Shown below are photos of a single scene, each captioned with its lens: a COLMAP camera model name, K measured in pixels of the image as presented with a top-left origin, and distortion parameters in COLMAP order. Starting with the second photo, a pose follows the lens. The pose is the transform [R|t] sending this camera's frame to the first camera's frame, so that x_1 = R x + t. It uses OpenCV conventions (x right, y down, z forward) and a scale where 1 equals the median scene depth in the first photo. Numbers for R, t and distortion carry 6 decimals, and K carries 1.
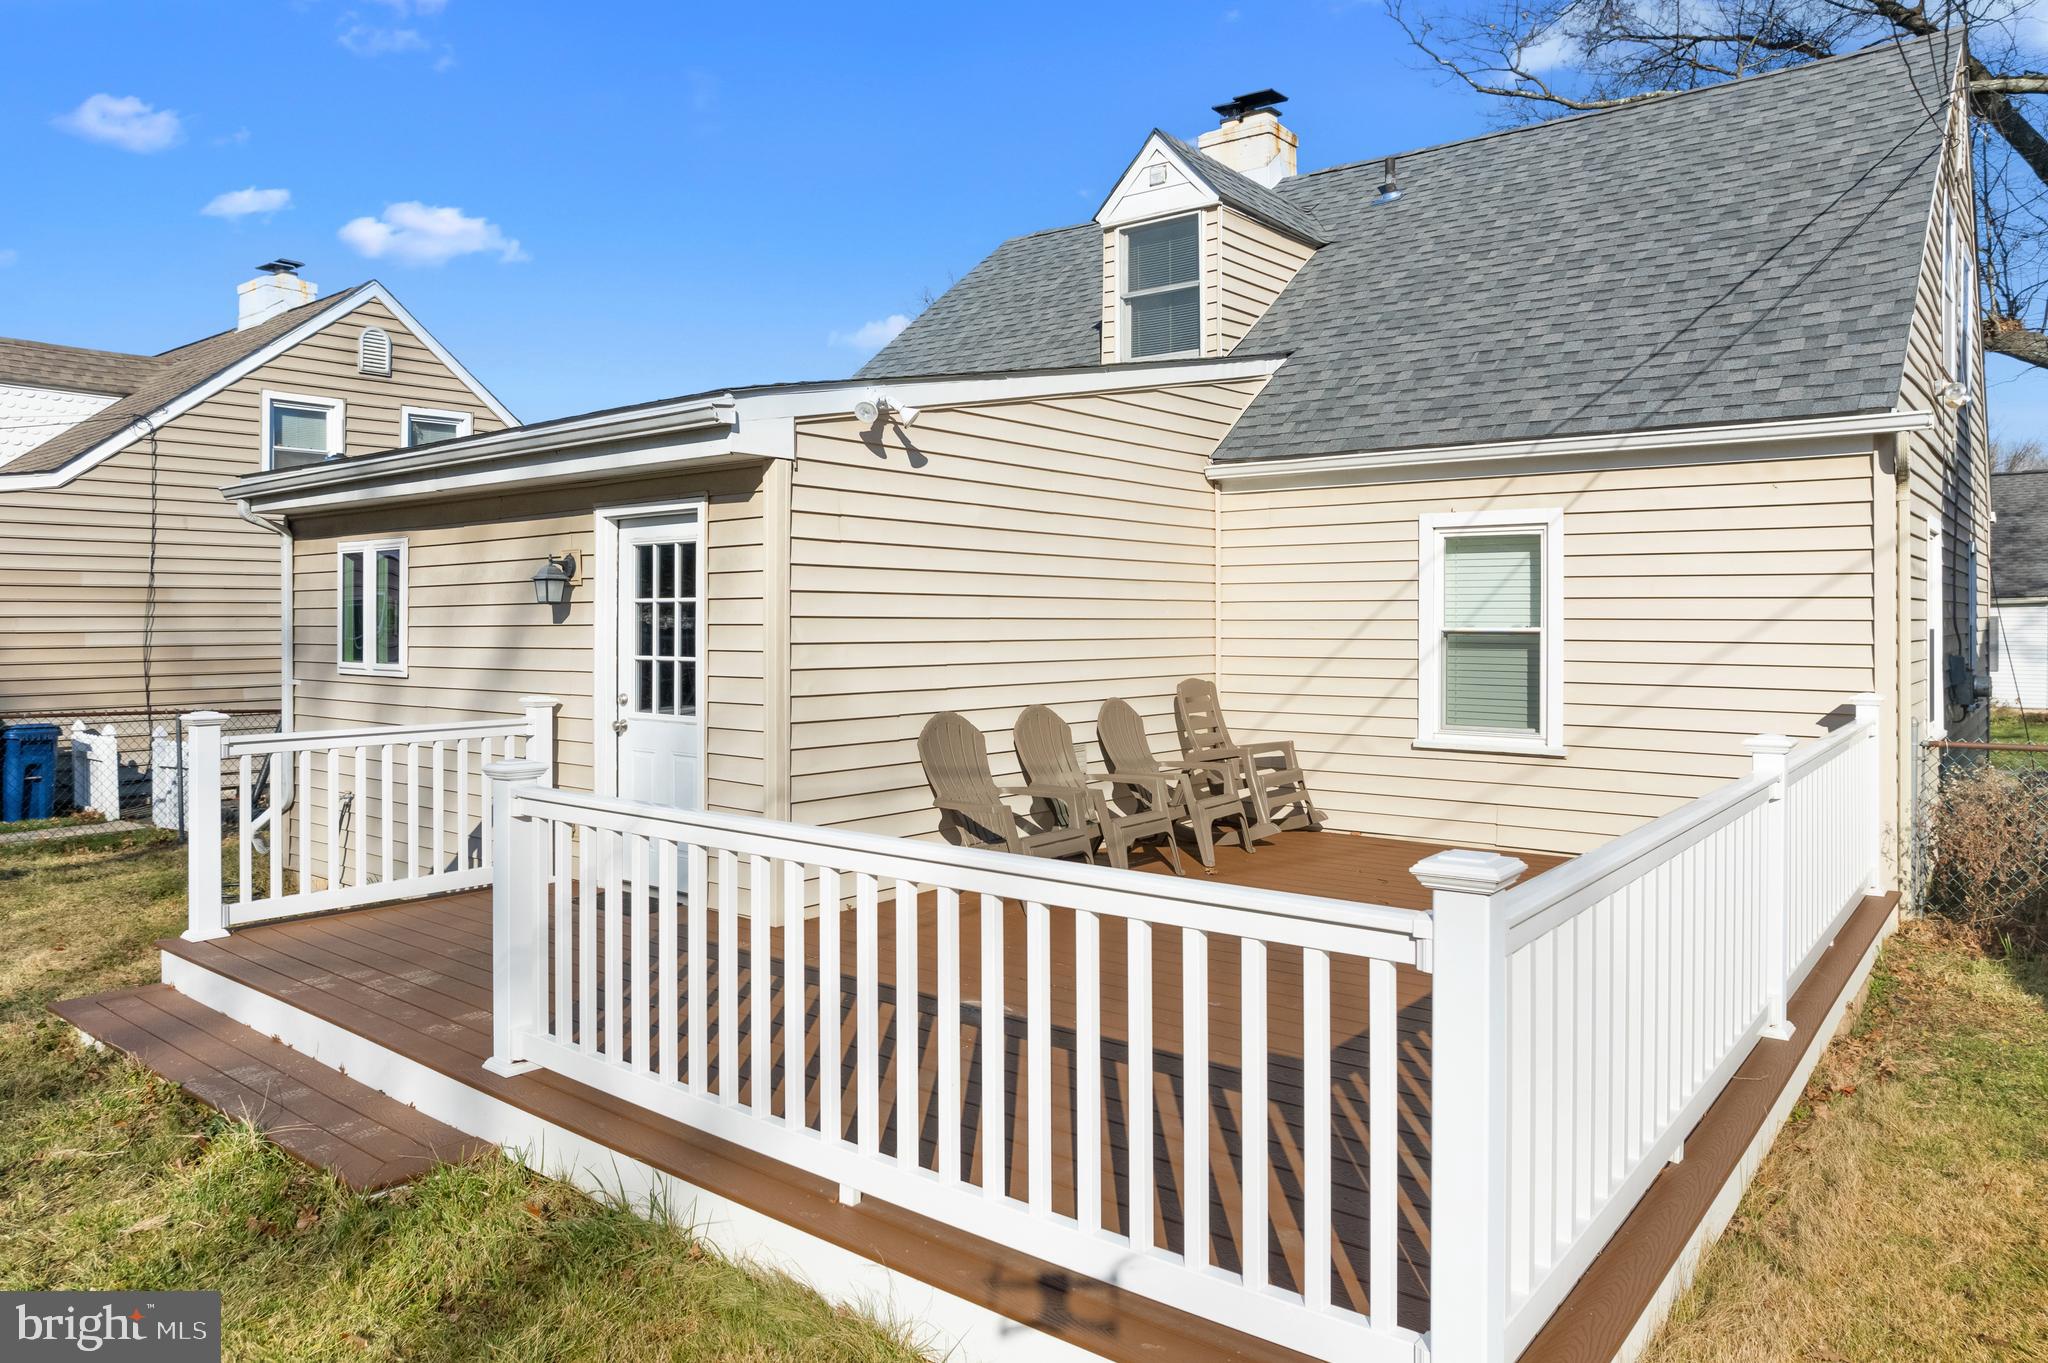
lens RADIAL K [[1357.9, 0, 1038.8], [0, 1357.9, 605.8], [0, 0, 1]] dist [-0.109595, 0.113996]
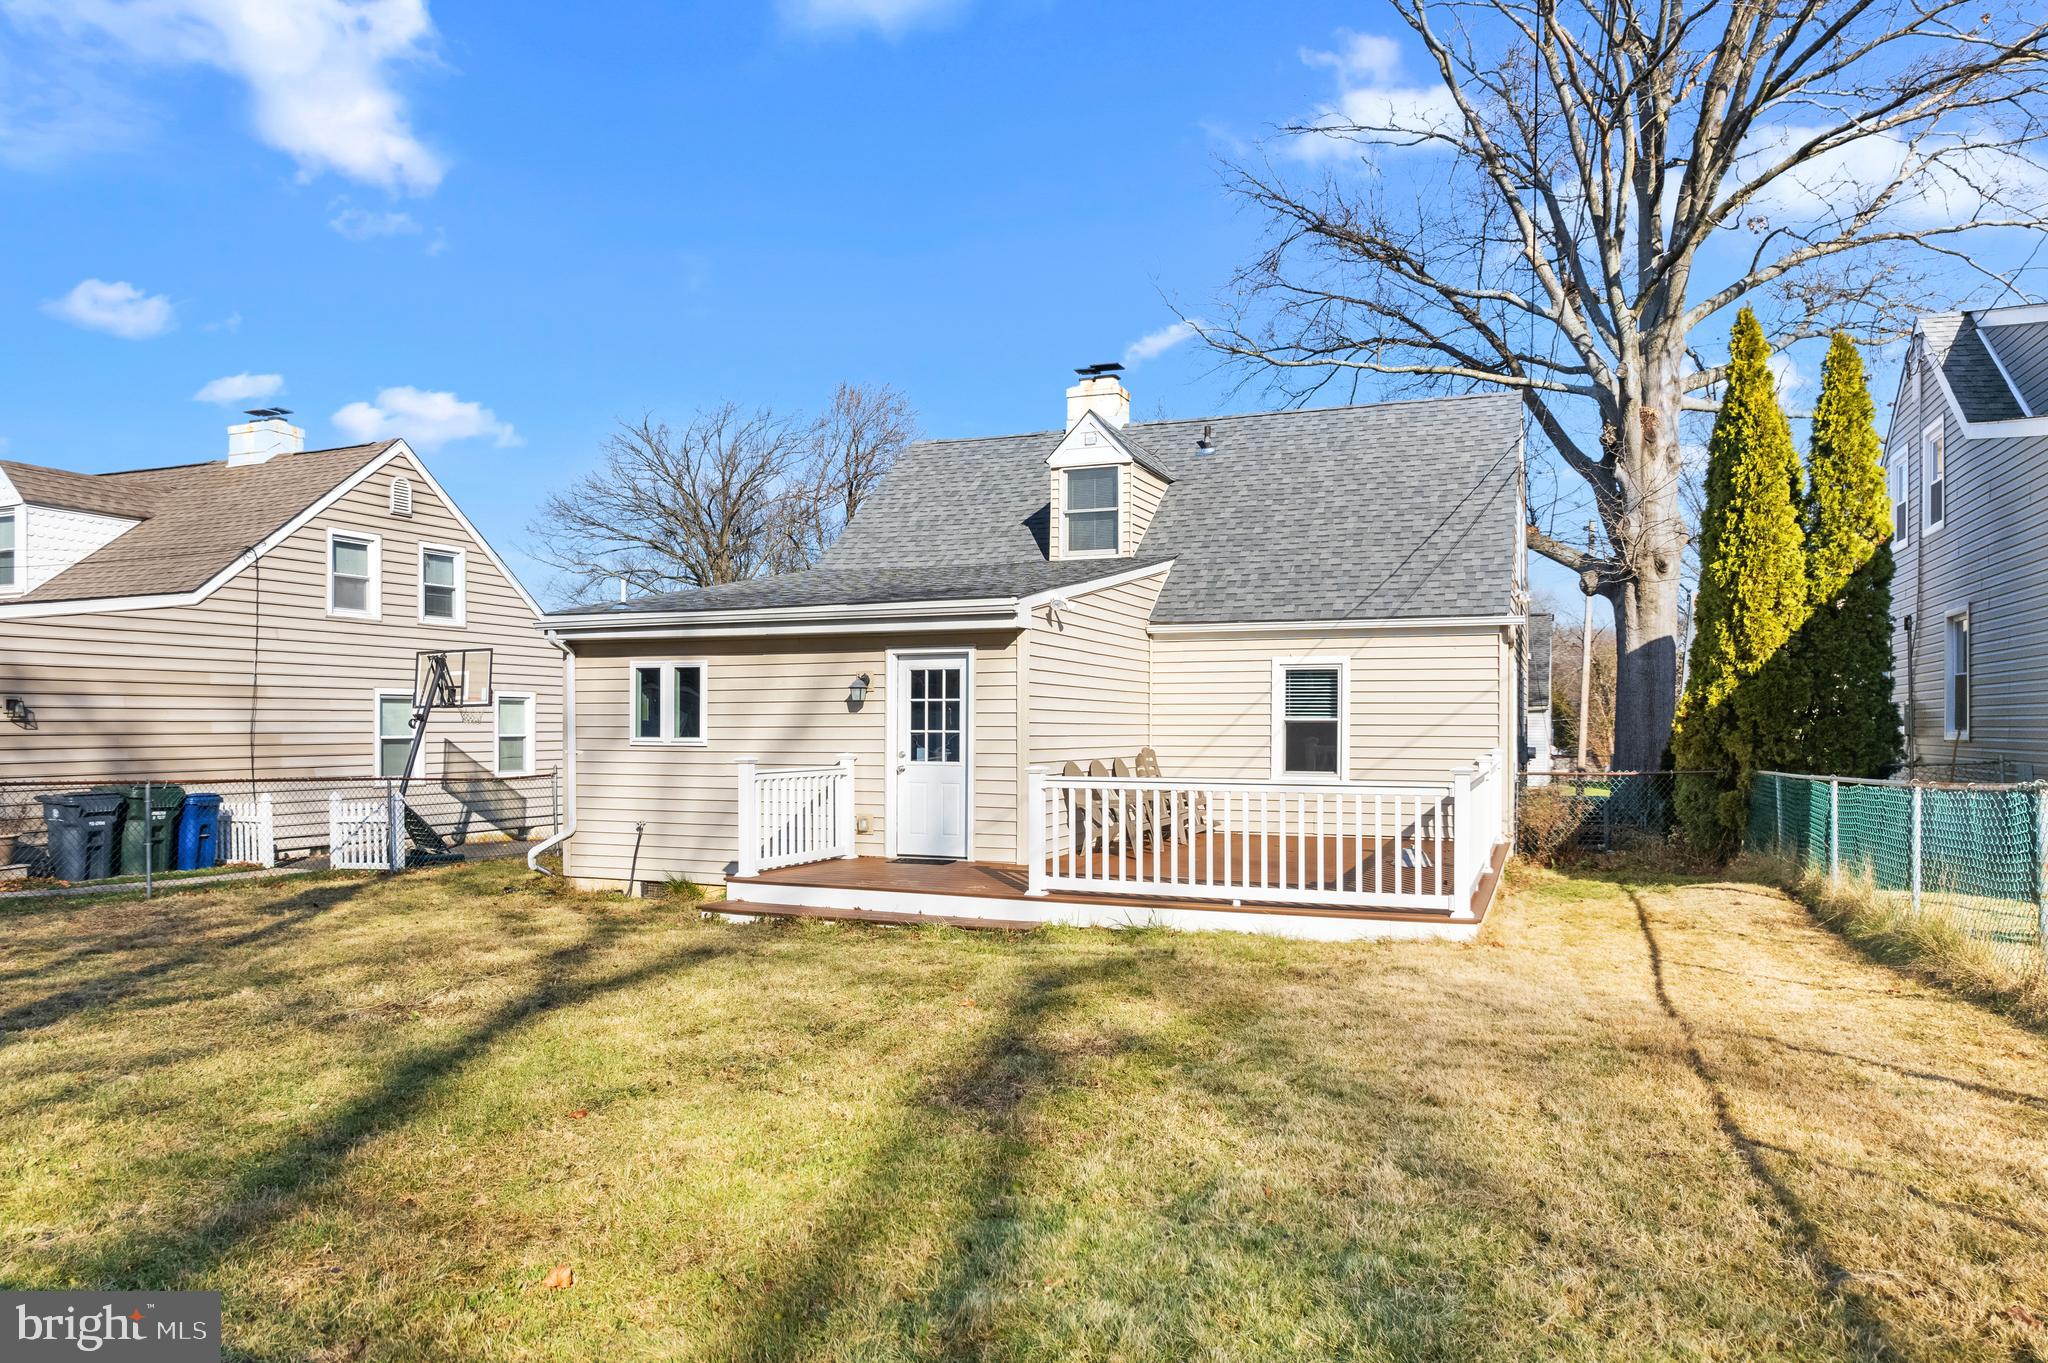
lens RADIAL K [[1341.5, 0, 1024.0], [0, 1341.5, 681.5], [0, 0, 1]] dist [-0.074886, 0.049665]
pose [[0.960951, 0.012461, 0.276440, -0.502212], [-0.006414, 0.999720, -0.022768, 0.008821], [-0.276646, 0.020106, 0.960762, -0.605549]]
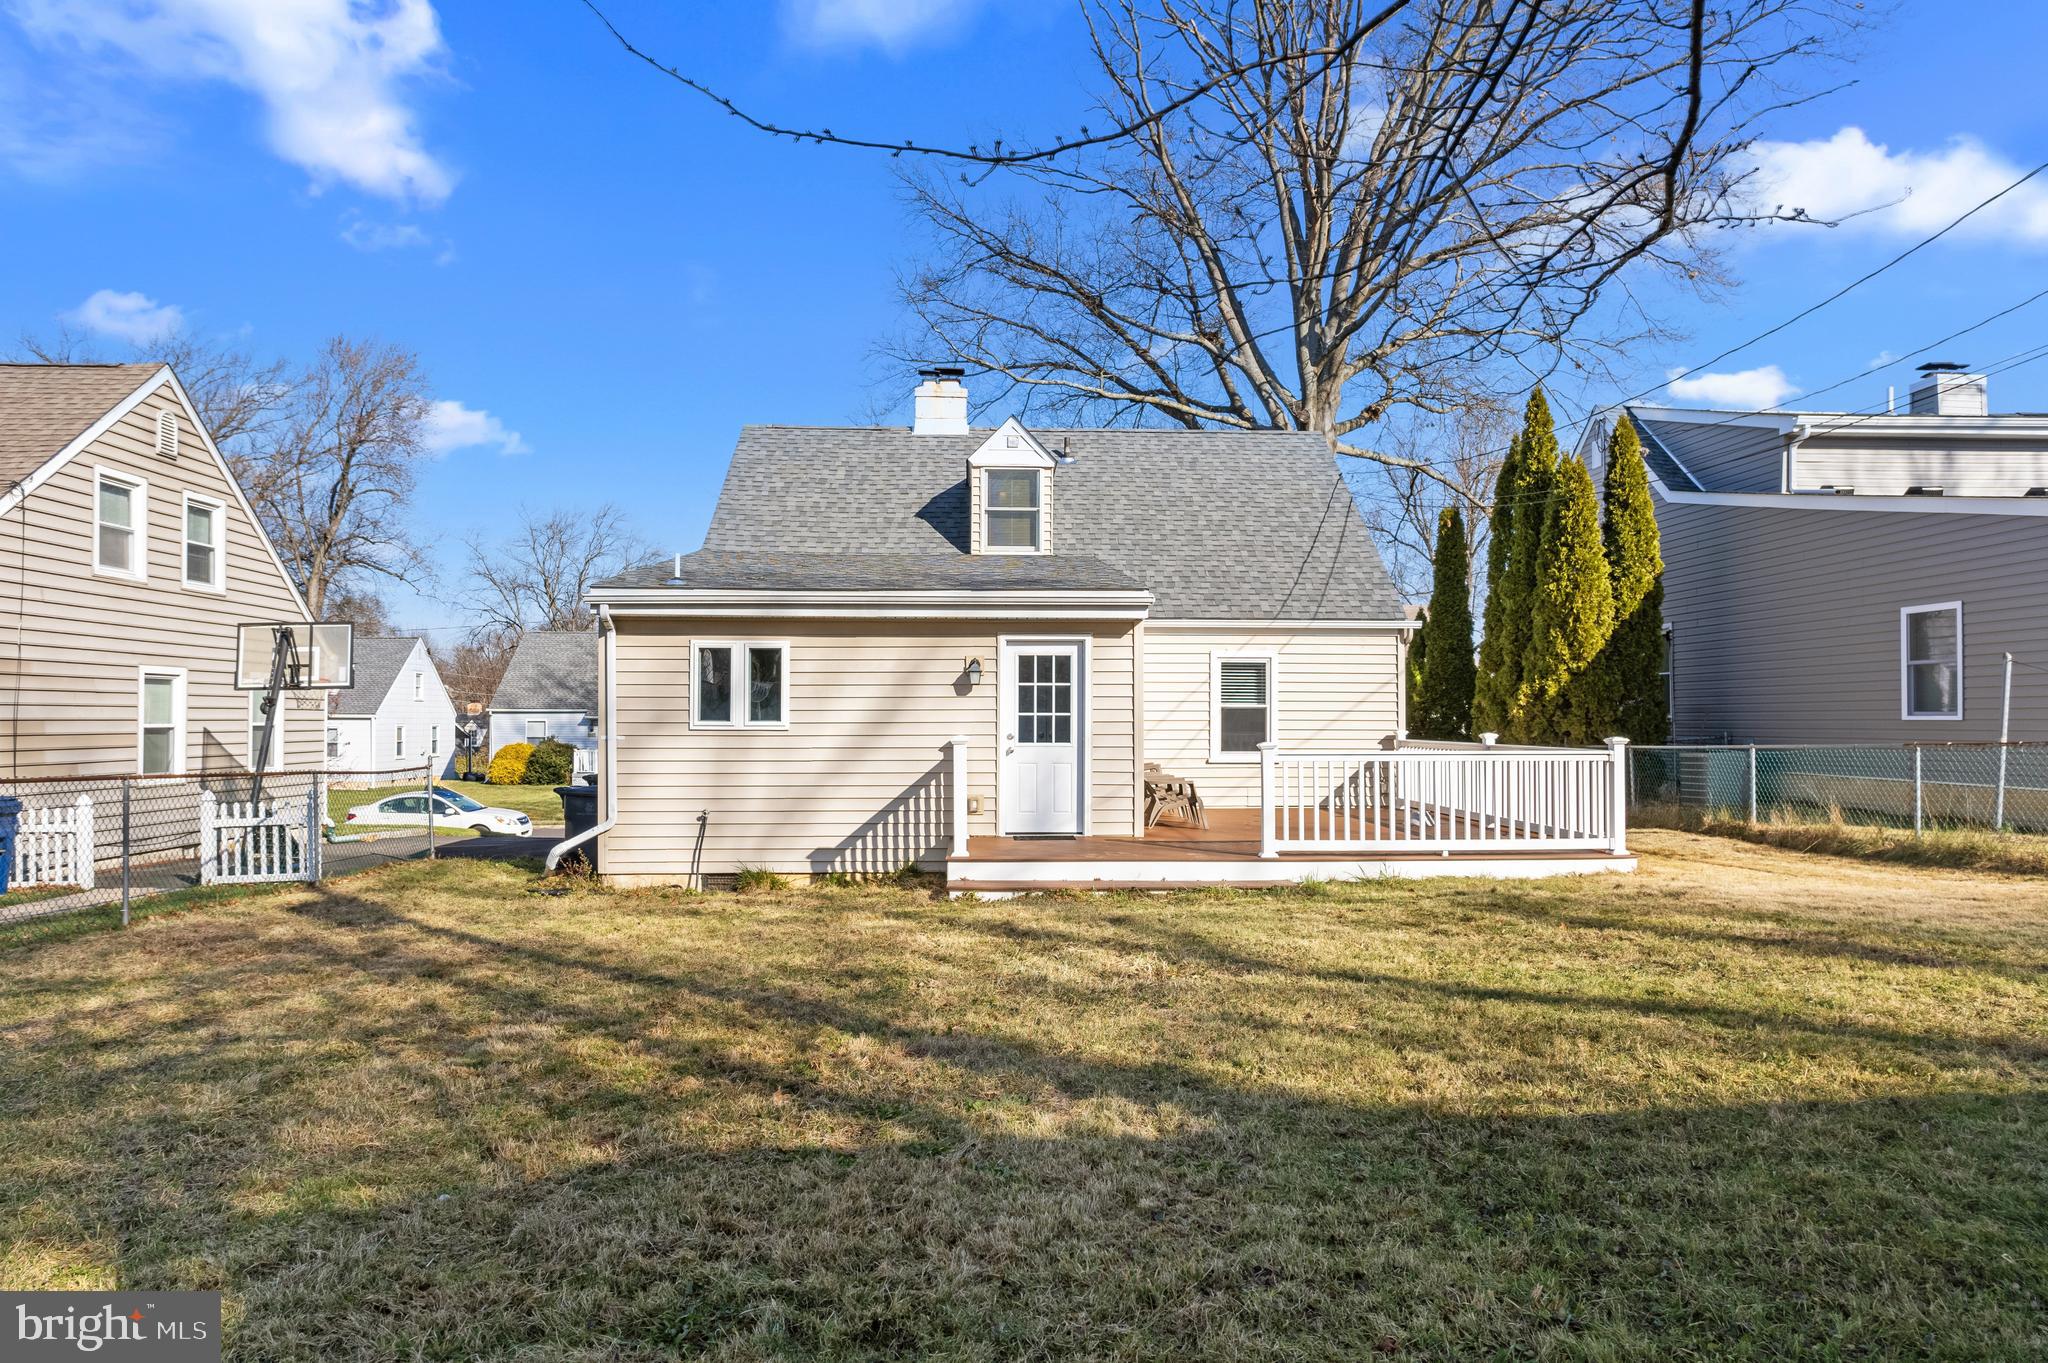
lens RADIAL K [[1315.3, 0, 1024.0], [0, 1315.3, 681.5], [0, 0, 1]] dist [-0.070266, 0.059675]
pose [[0.752648, 0.021996, 0.658056, -1.165326], [-0.009123, 0.999694, -0.022981, 0.026920], [-0.658360, 0.011293, 0.752618, -0.310946]]
